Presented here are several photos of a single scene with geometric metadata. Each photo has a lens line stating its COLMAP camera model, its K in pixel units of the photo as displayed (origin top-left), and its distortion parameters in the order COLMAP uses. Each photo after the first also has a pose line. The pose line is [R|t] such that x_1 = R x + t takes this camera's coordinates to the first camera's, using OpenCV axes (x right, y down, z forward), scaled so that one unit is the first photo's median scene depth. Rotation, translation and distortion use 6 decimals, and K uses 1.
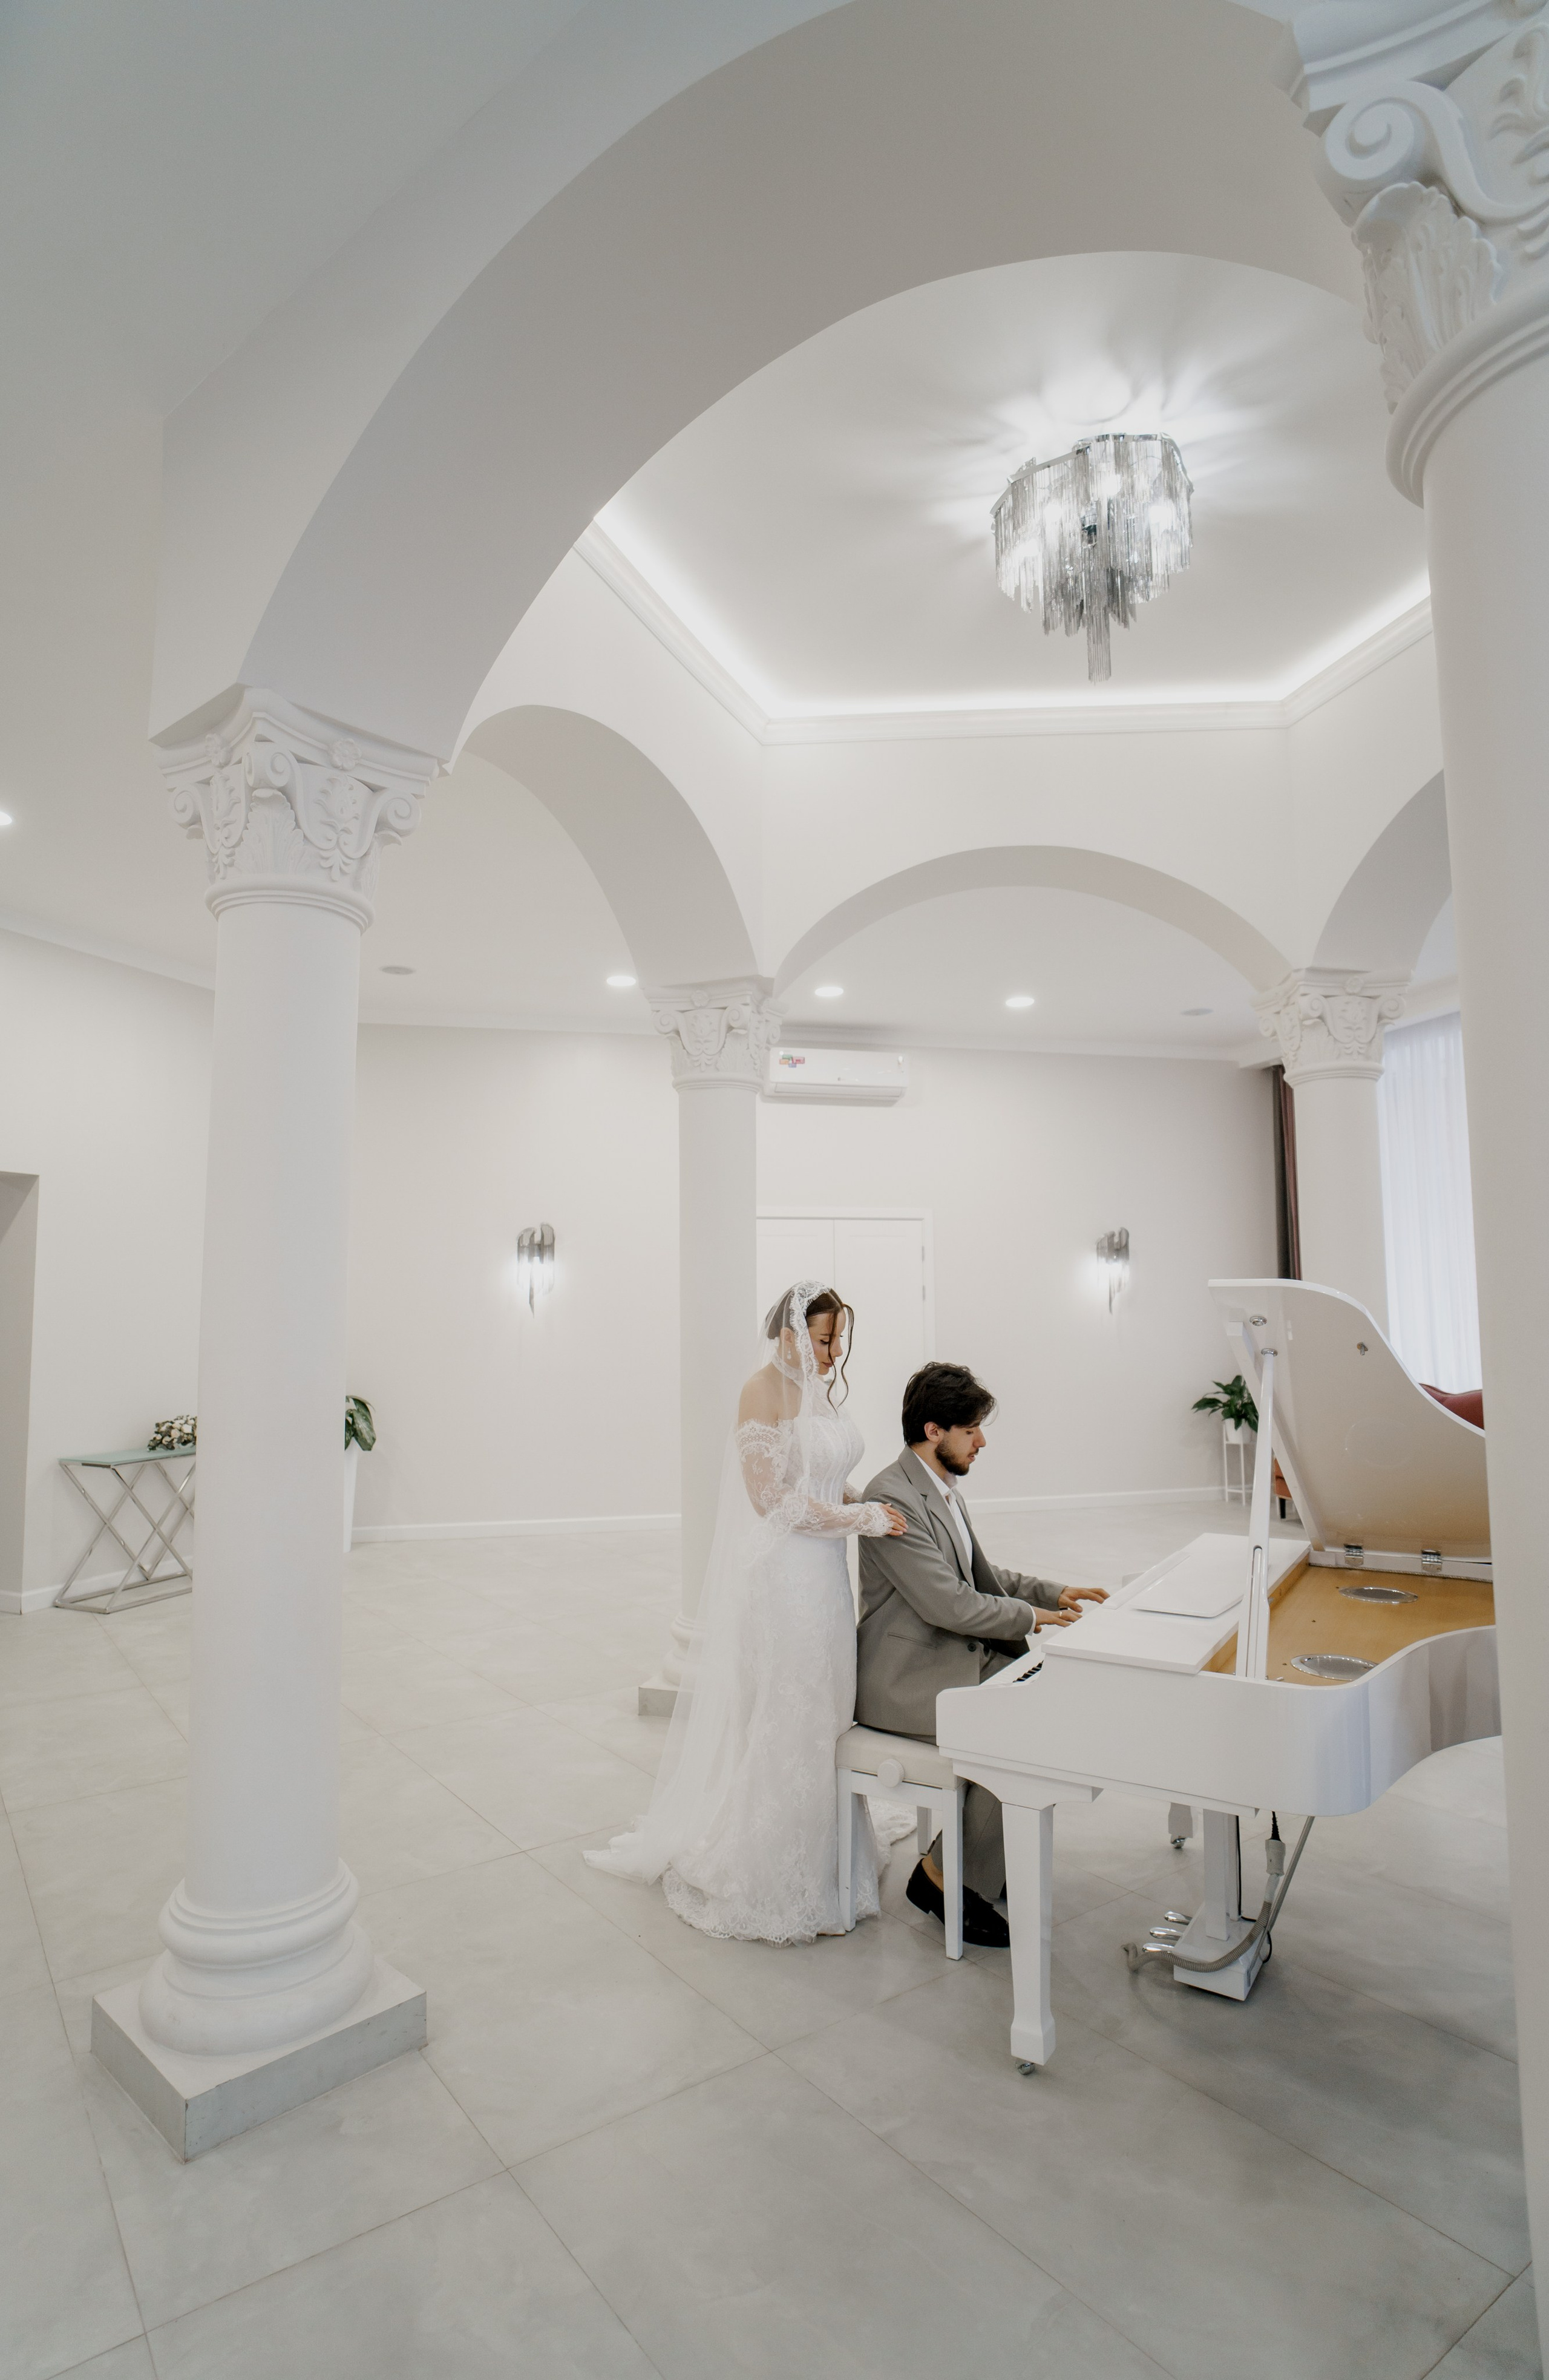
lens RADIAL K [[1262.8, 0, 747.6], [0, 1262.8, 1188.2], [0, 0, 1]] dist [-0.028524, 0.011797]
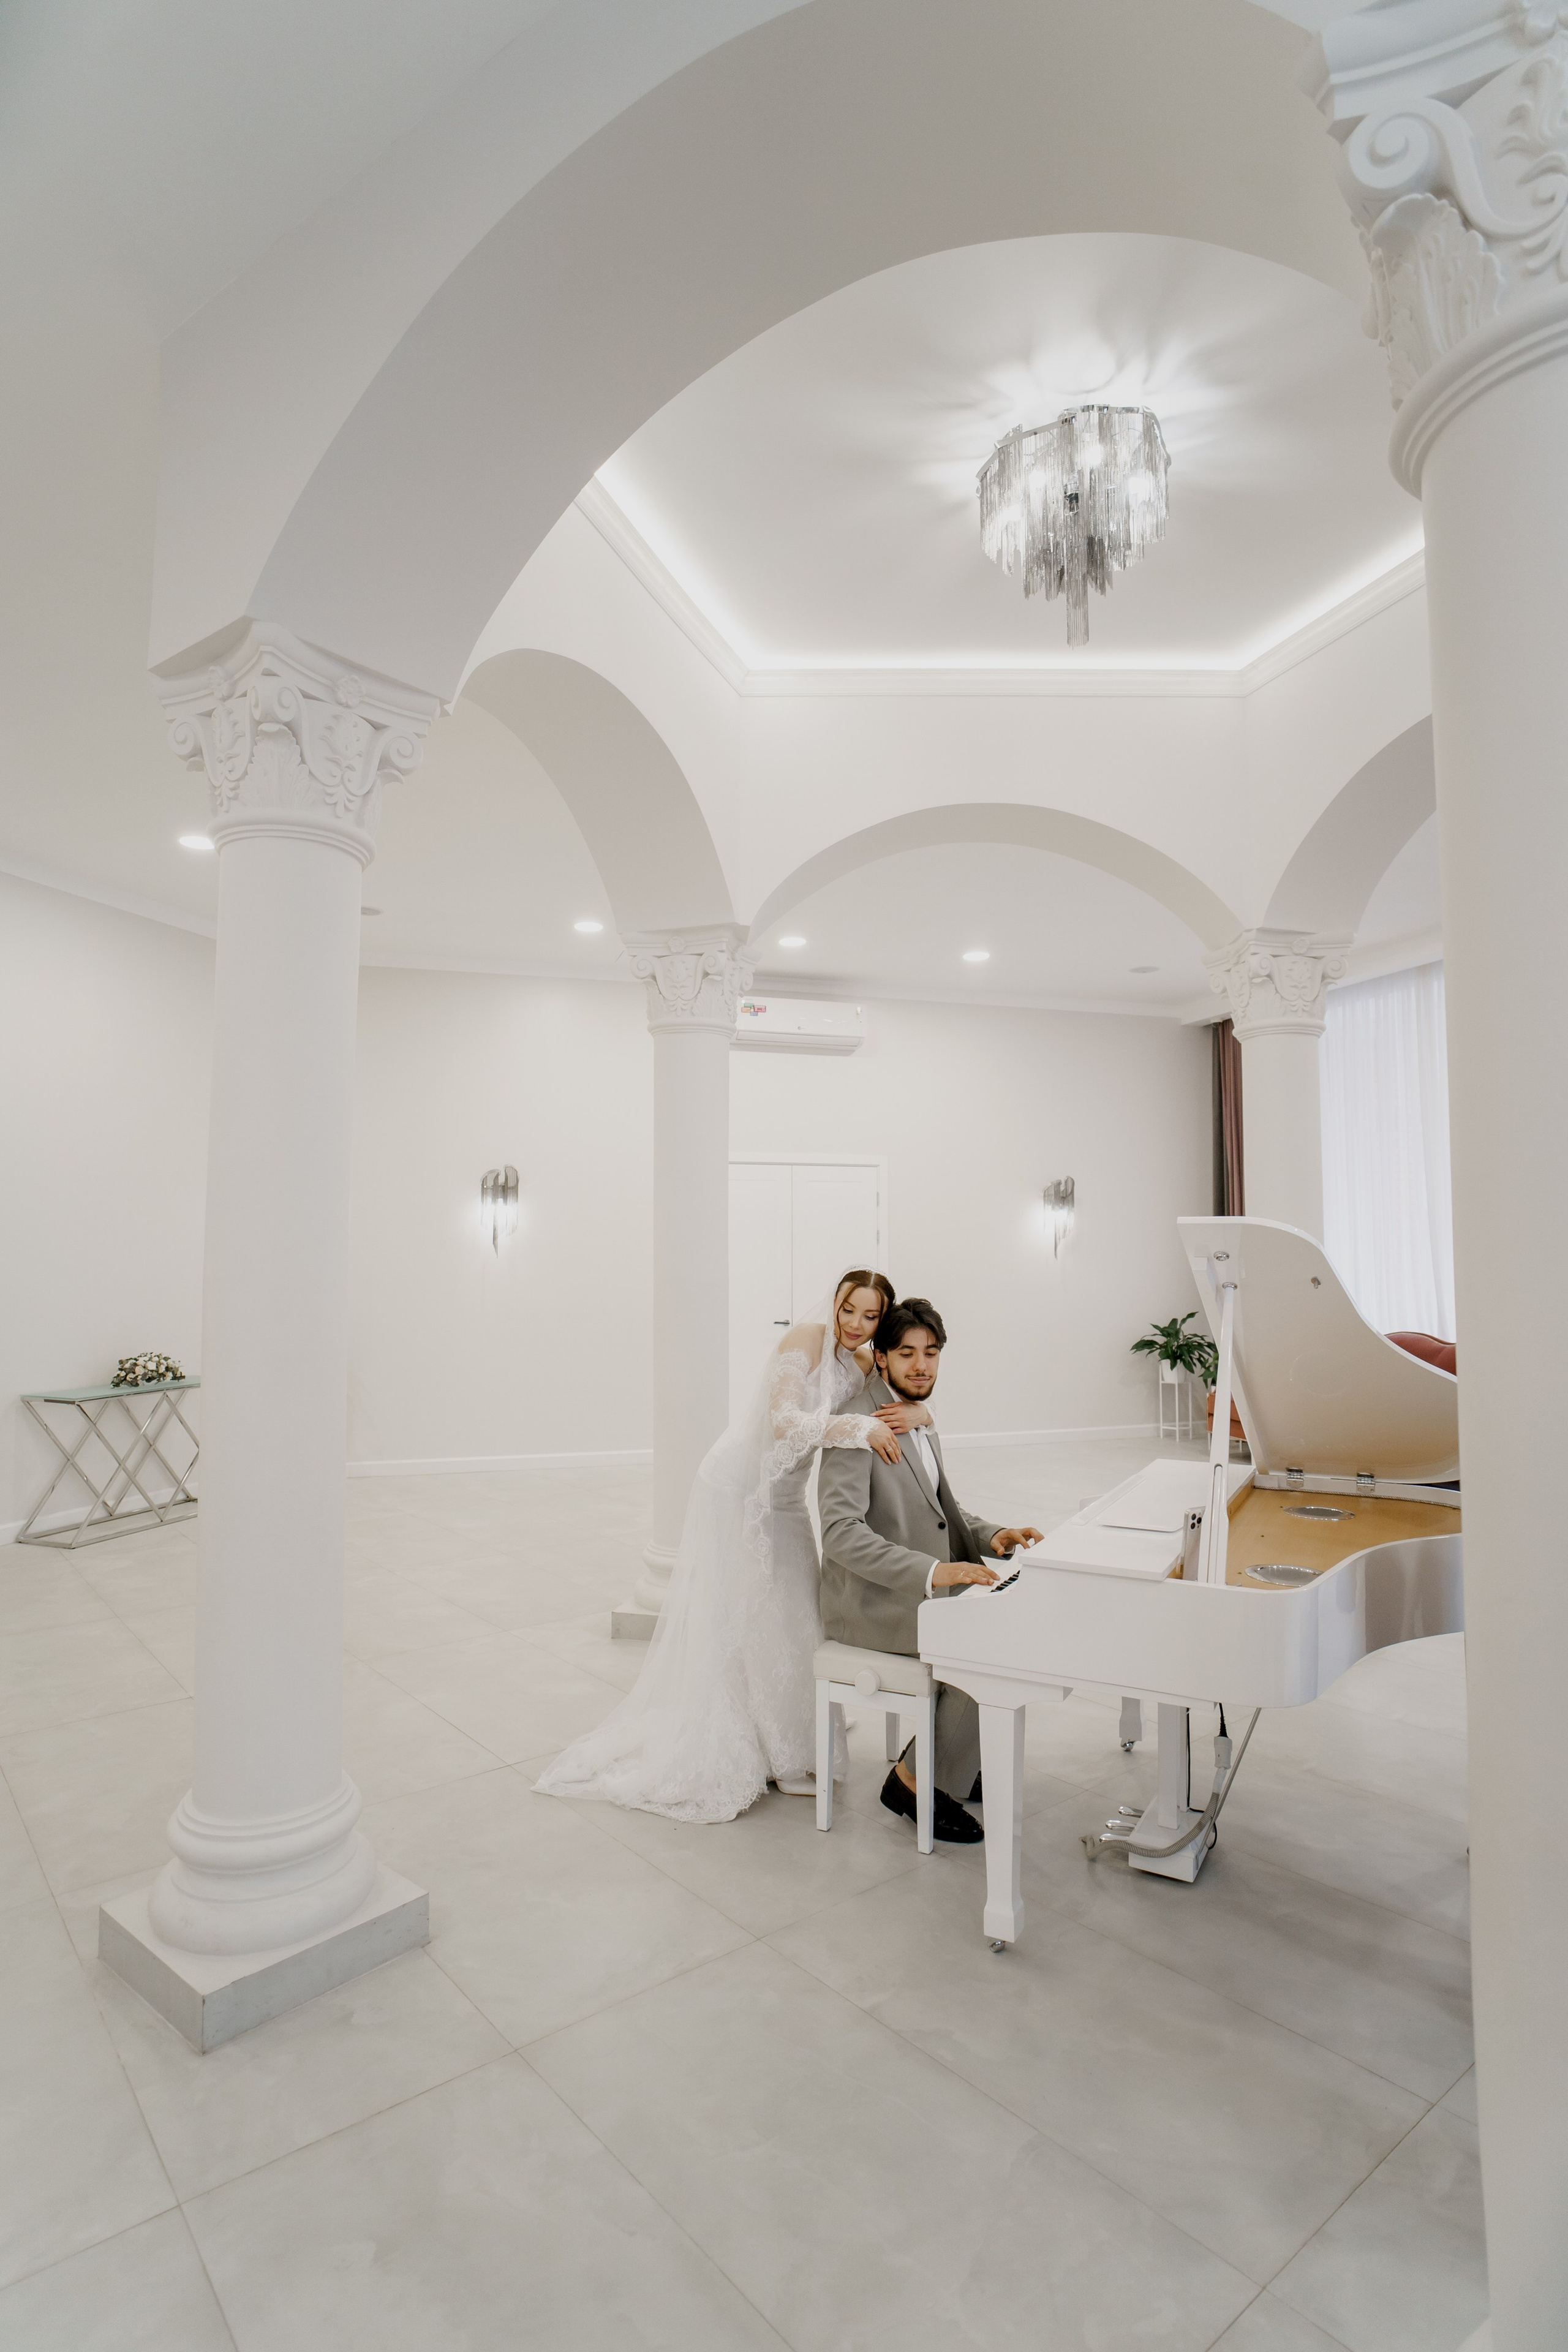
lens RADIAL K [[1243.3, 0, 771.5], [0, 1243.3, 1176.4], [0, 0, 1]] dist [-0.030212, 0.011628]
pose [[0.997921, 0.010749, 0.063553, -0.034552], [-0.012726, 0.999445, 0.030782, 0.007863], [-0.063187, -0.031526, 0.997504, -0.019770]]
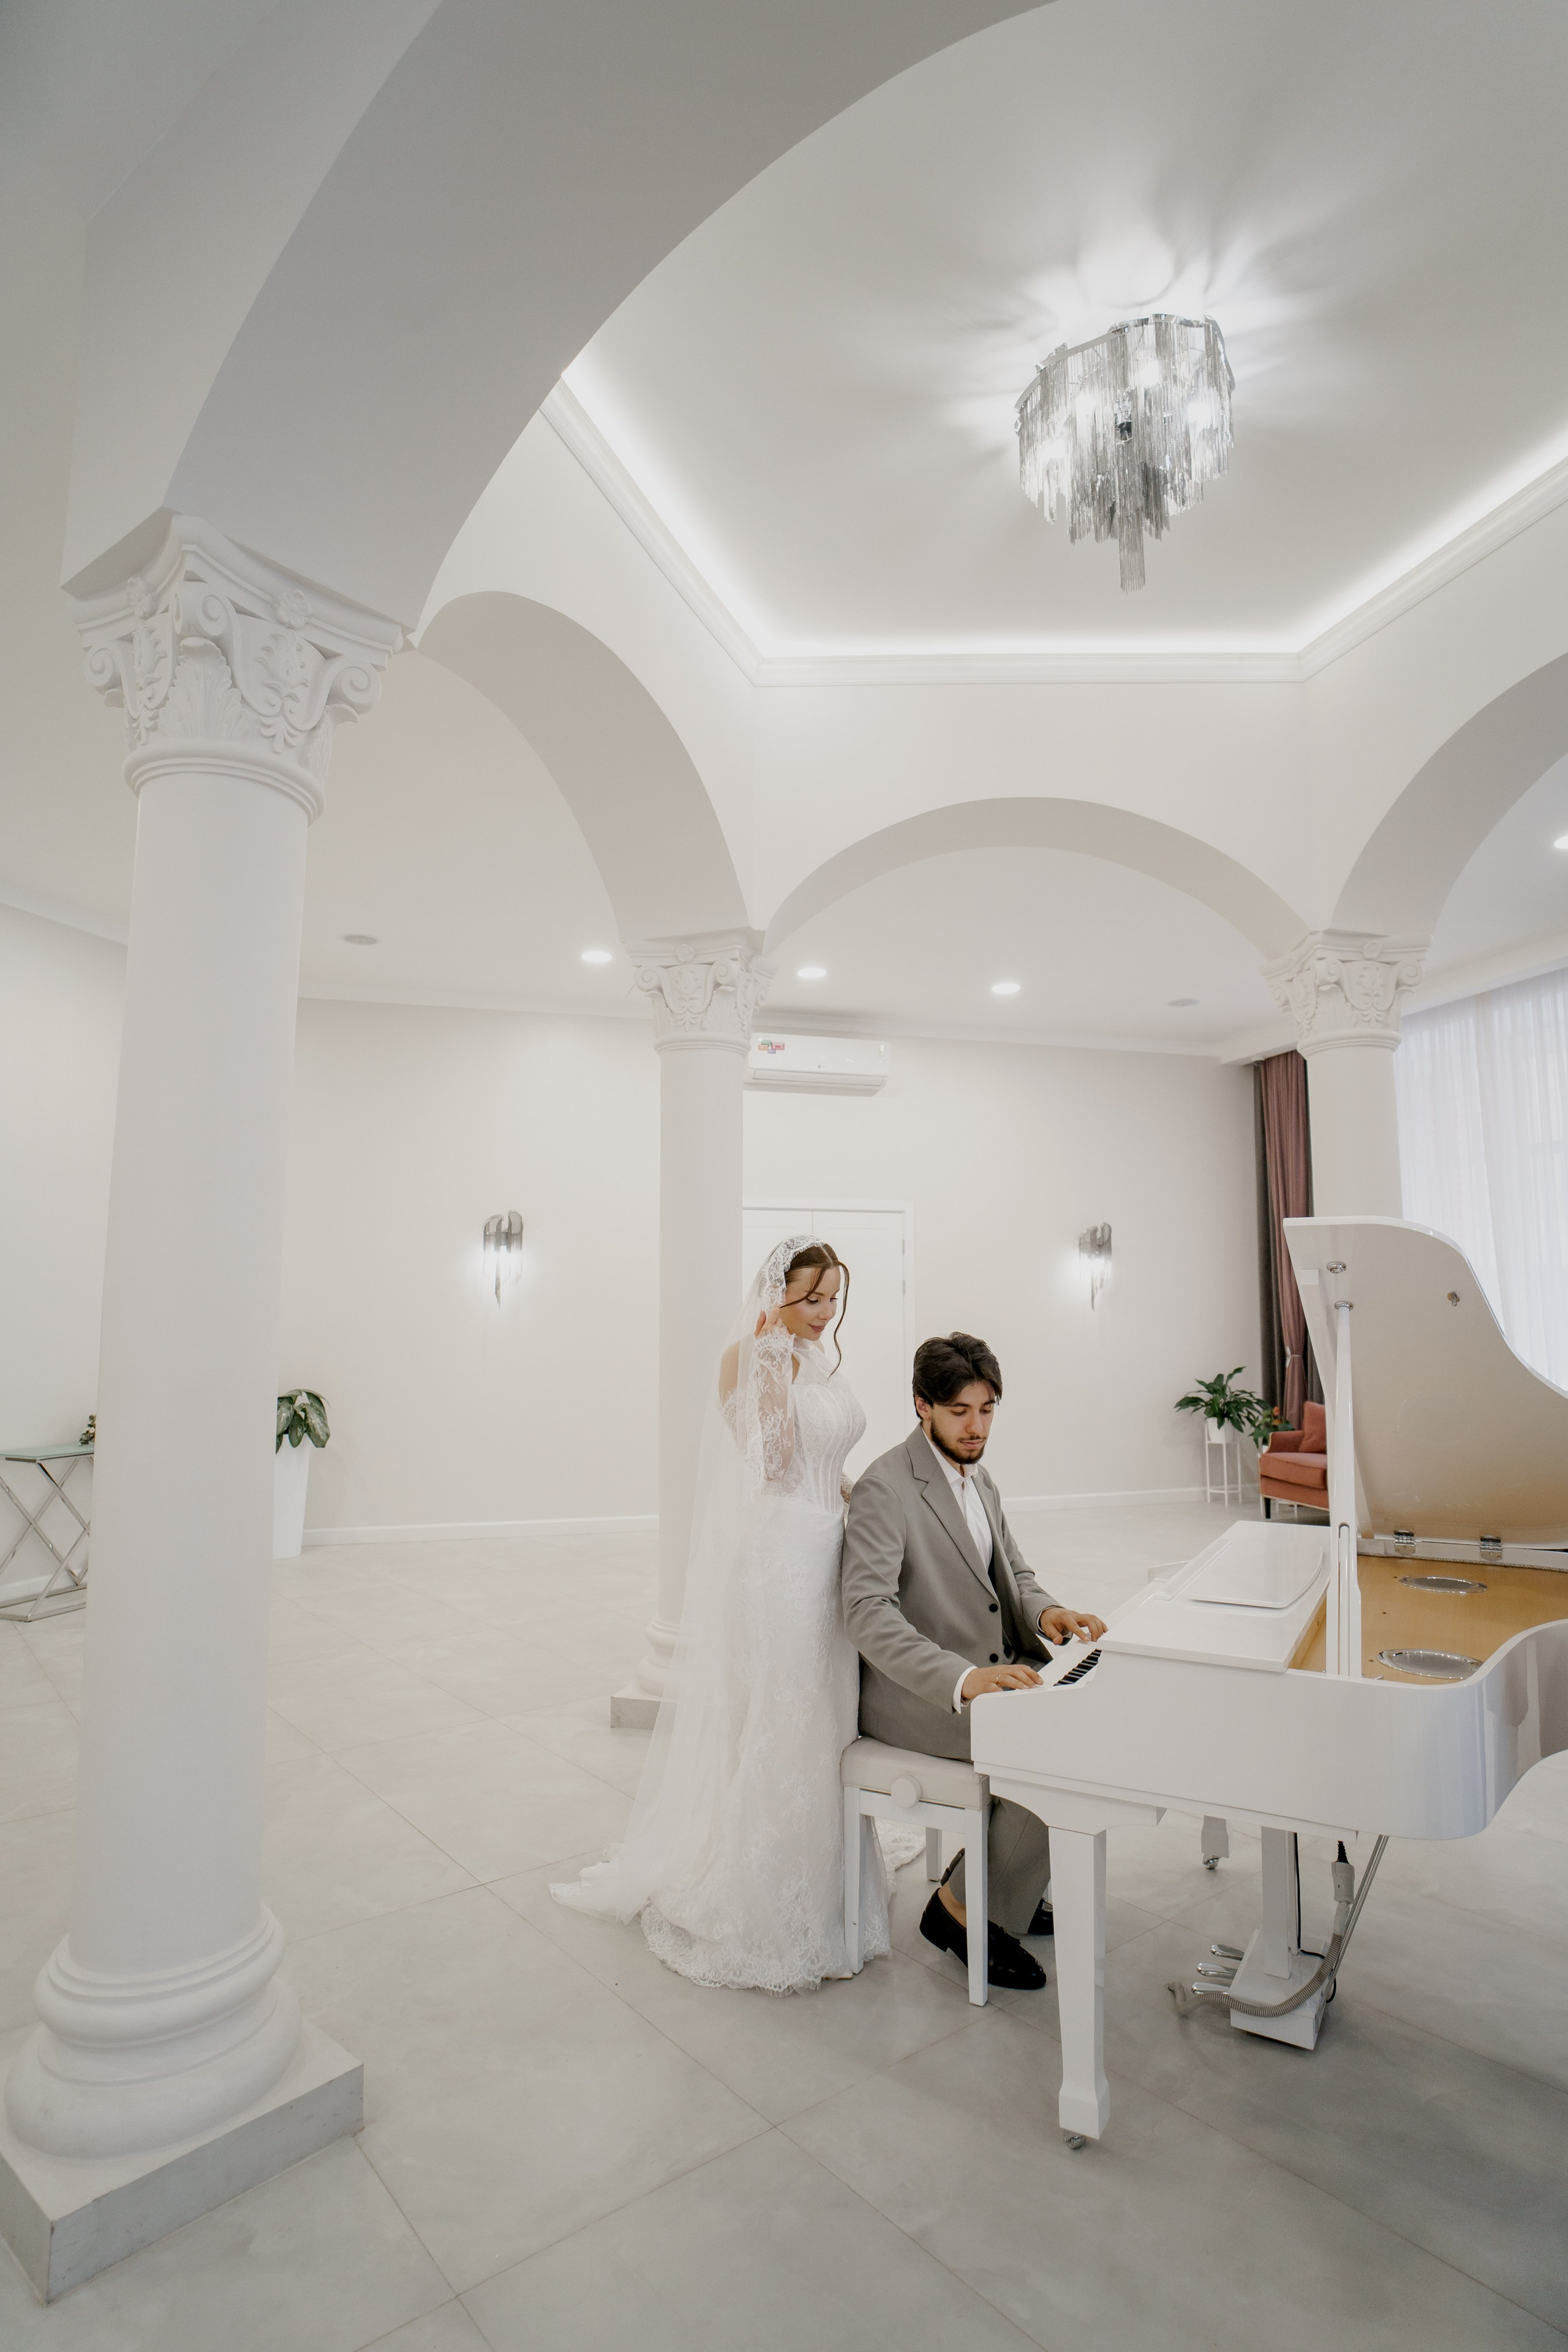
lens RADIAL K [[1243.3, 0, 774.6], [0, 1243.3, 1177.0], [0, 0, 1]] dist [-0.030212, 0.011628]
pose [[0.998725, 0.010689, 0.049327, -0.022879], [-0.009677, 0.999739, -0.020707, 0.050123], [-0.049536, 0.020203, 0.998568, 0.122468]]
